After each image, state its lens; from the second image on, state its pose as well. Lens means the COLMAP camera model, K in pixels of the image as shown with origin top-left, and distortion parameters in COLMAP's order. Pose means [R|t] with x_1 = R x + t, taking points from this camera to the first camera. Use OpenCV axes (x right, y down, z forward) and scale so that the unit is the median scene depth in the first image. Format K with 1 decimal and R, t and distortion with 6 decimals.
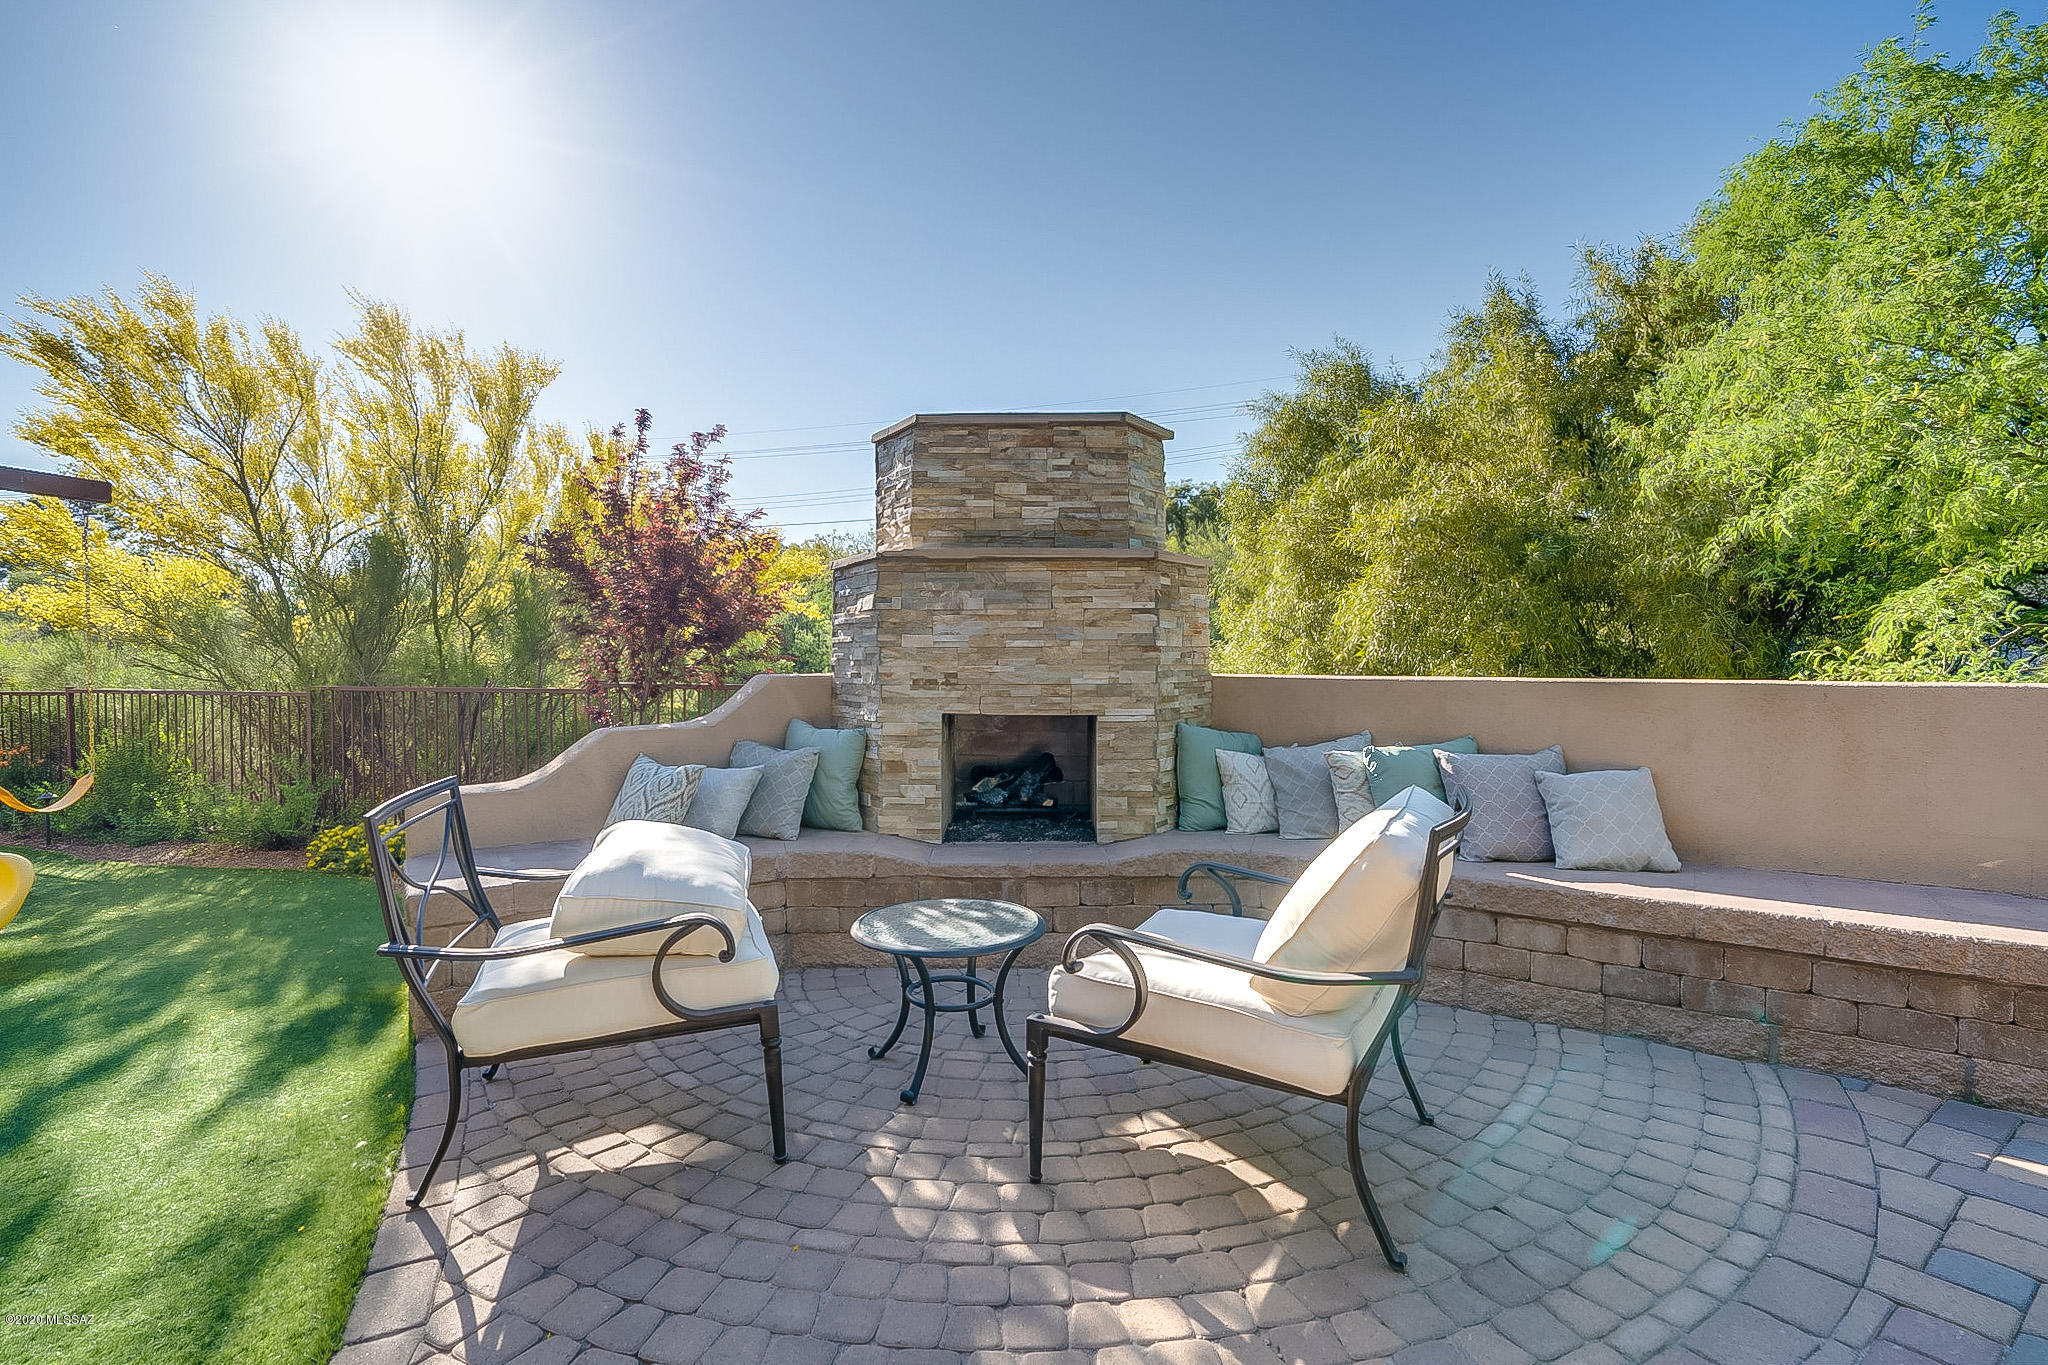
lens RADIAL K [[955.4, 0, 1018.7], [0, 955.4, 675.2], [0, 0, 1]] dist [-0.050526, 0.014909]
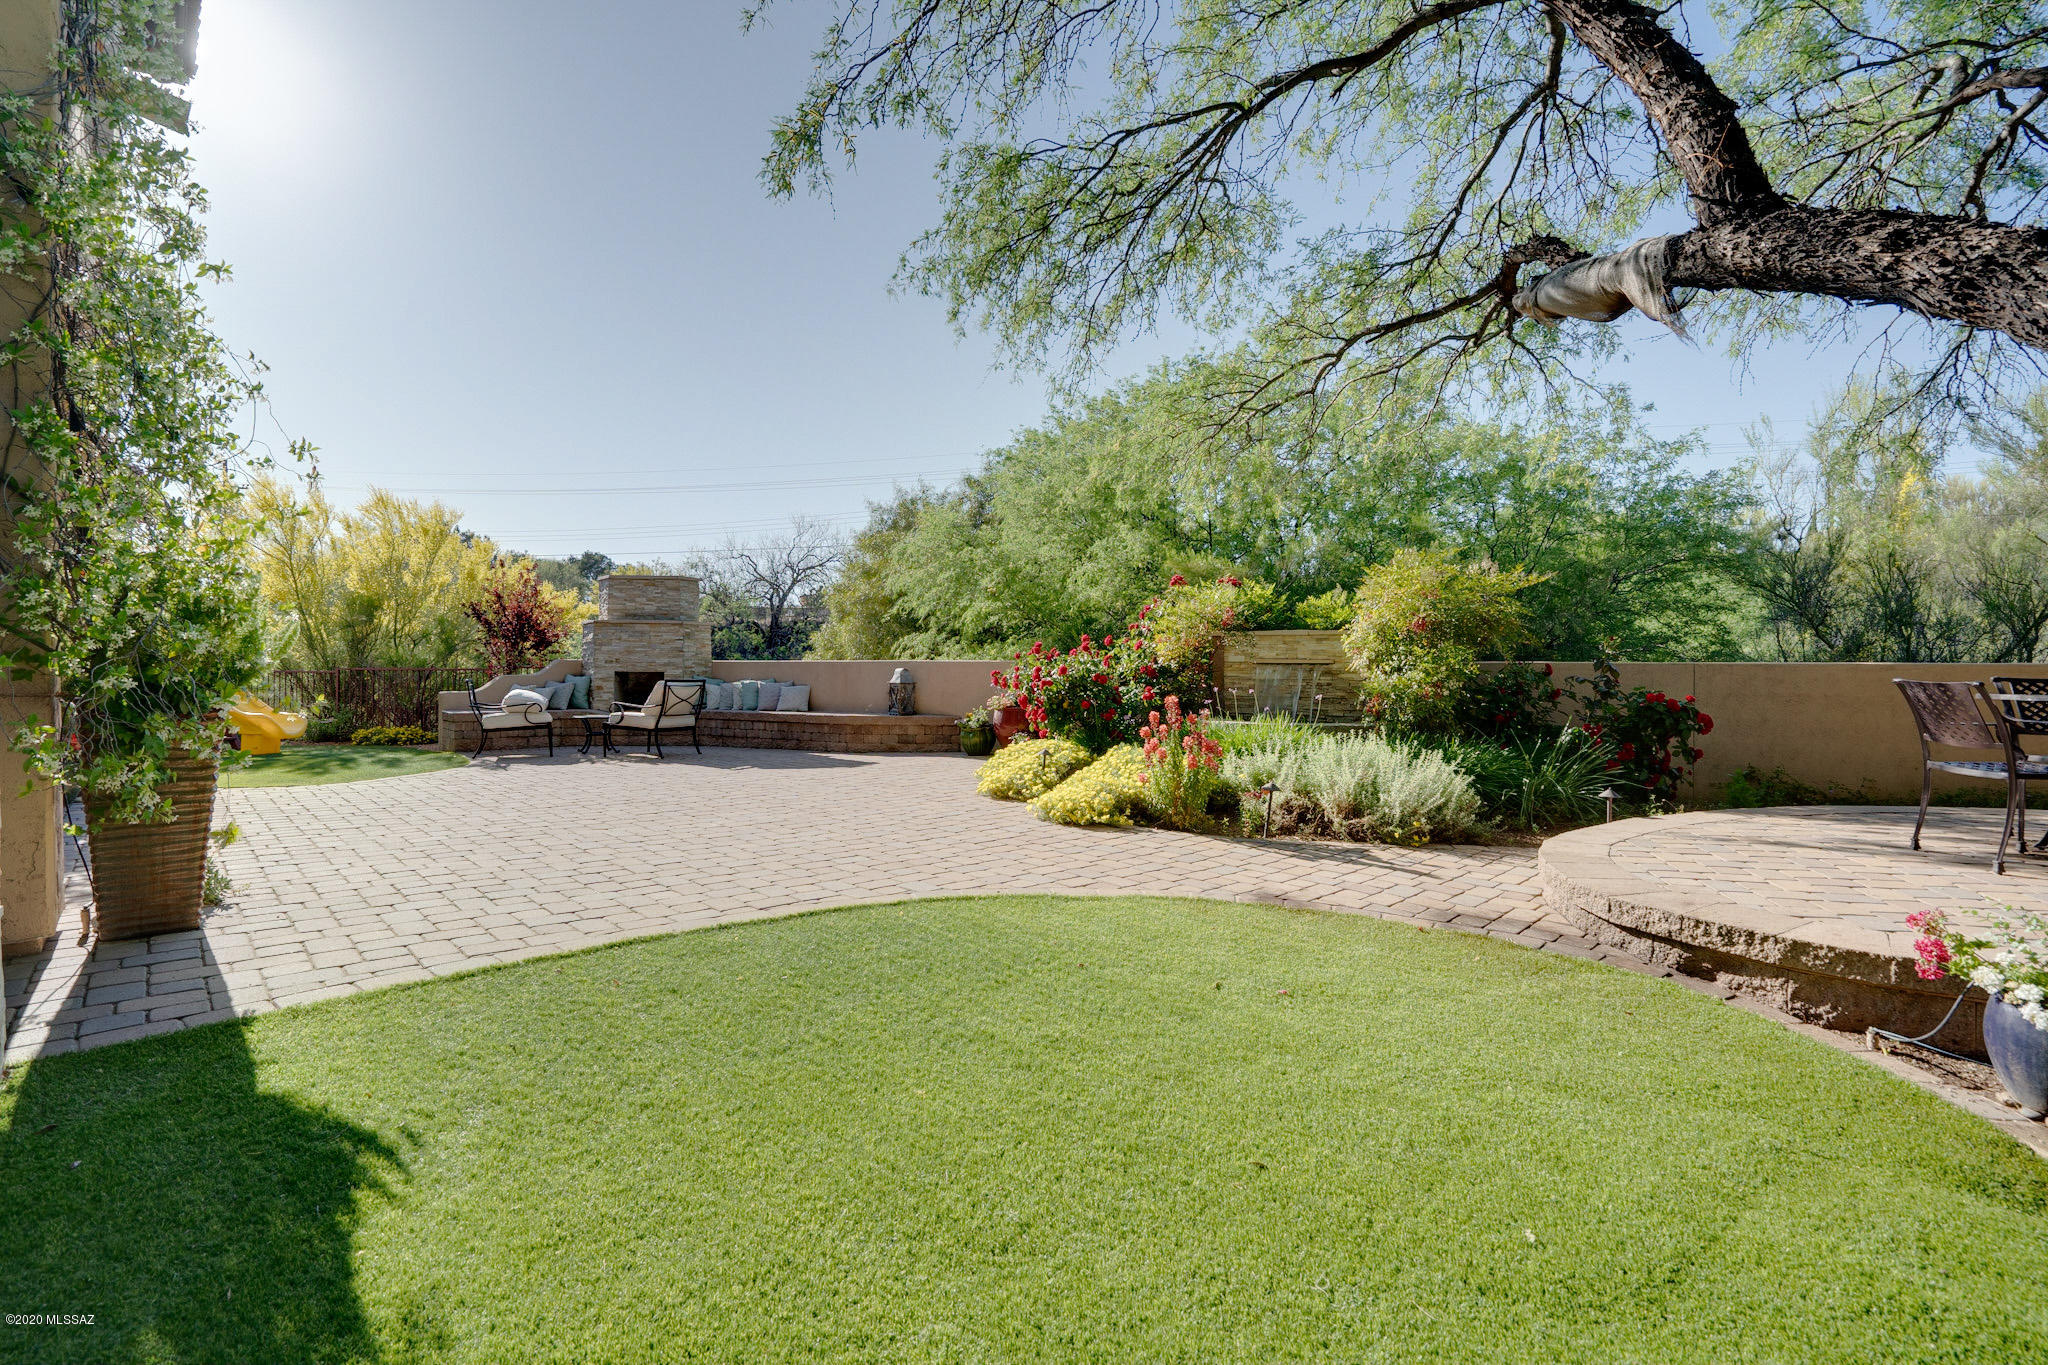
lens RADIAL K [[955.4, 0, 1018.7], [0, 955.4, 675.2], [0, 0, 1]] dist [-0.050526, 0.014909]
pose [[0.987951, 0.005736, 0.154662, 0.757605], [-0.003368, 0.999873, -0.015567, 0.097381], [-0.154732, 0.014858, 0.987845, -2.313044]]
